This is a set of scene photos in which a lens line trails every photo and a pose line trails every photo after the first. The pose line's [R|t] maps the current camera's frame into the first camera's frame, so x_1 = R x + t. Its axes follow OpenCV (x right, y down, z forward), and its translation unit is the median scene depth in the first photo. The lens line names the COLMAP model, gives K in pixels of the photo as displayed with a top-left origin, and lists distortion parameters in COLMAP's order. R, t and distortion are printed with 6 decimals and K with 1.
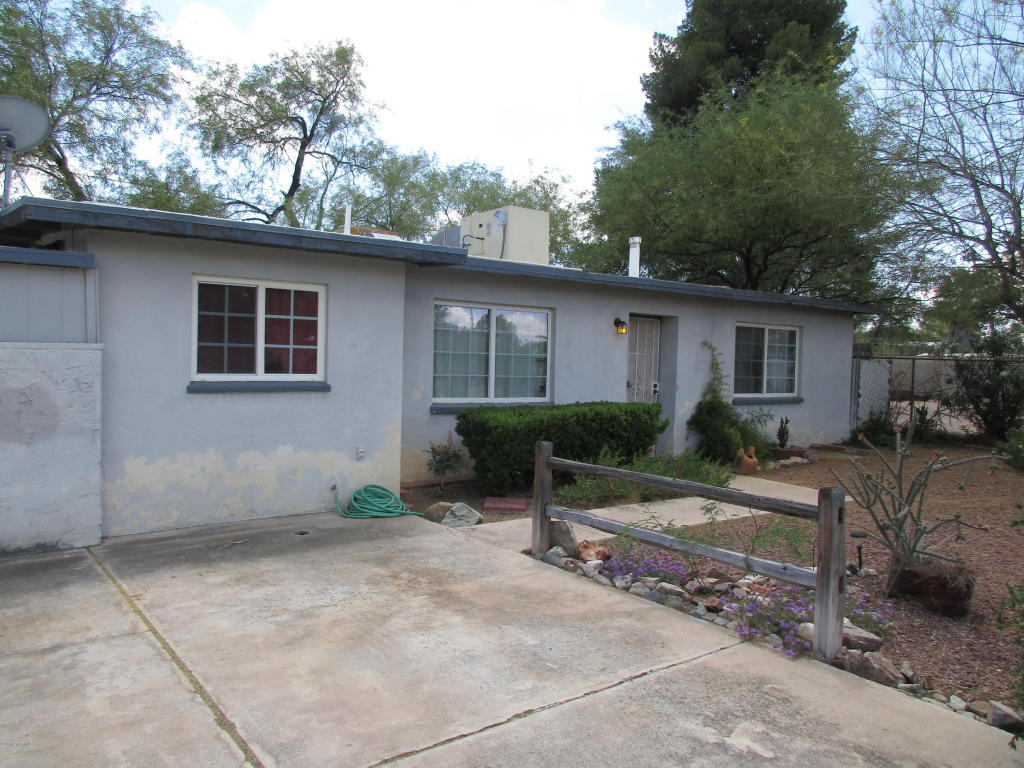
lens RADIAL K [[777.2, 0, 509.0], [0, 777.2, 385.2], [0, 0, 1]] dist [0.006571, 0.003018]
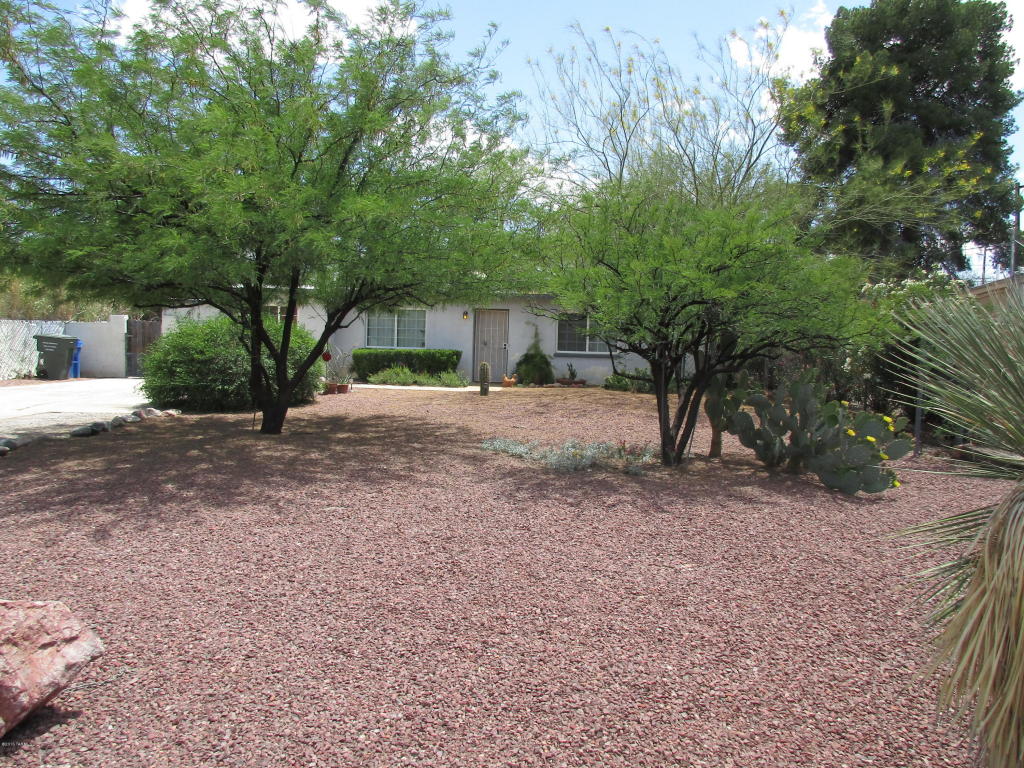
lens RADIAL K [[777.2, 0, 510.7], [0, 777.2, 385.1], [0, 0, 1]] dist [0.006571, 0.003018]
pose [[0.761197, 0.019451, -0.648229, 2.448825], [-0.029282, 0.999562, -0.004392, 0.181025], [0.647859, 0.022325, 0.761433, -0.791086]]
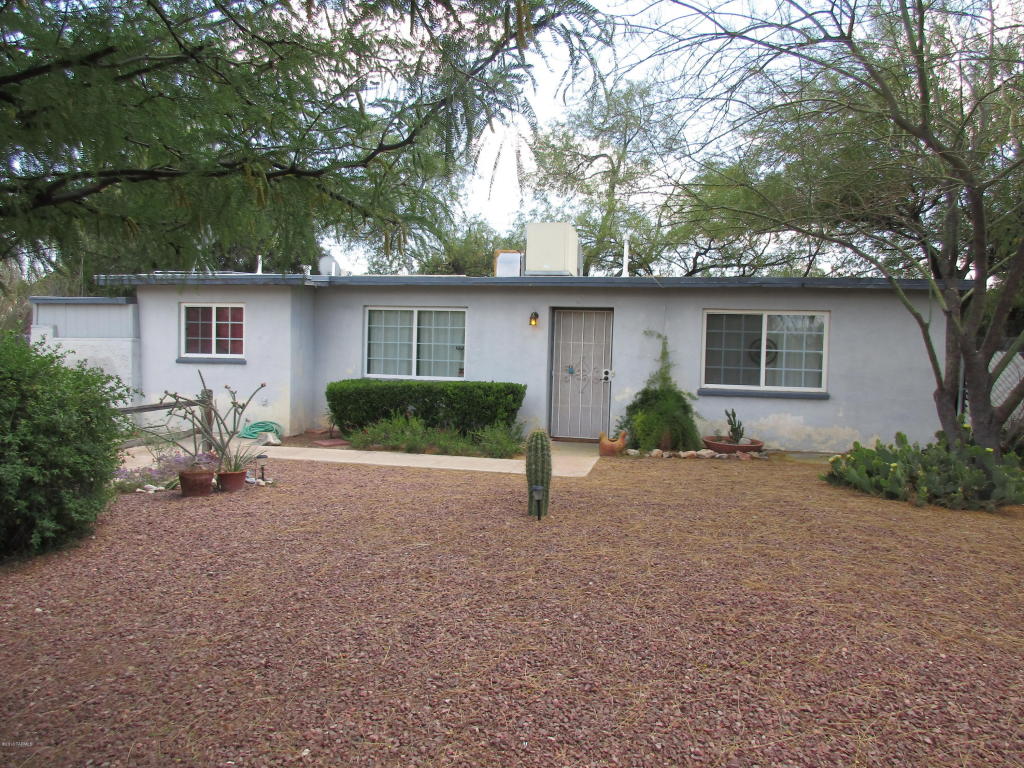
lens RADIAL K [[777.2, 0, 510.1], [0, 777.2, 385.3], [0, 0, 1]] dist [0.006571, 0.003018]
pose [[0.652788, 0.015019, -0.757392, 1.534997], [-0.034536, 0.999354, -0.009950, 0.054343], [0.756753, 0.032653, 0.652885, 0.325750]]
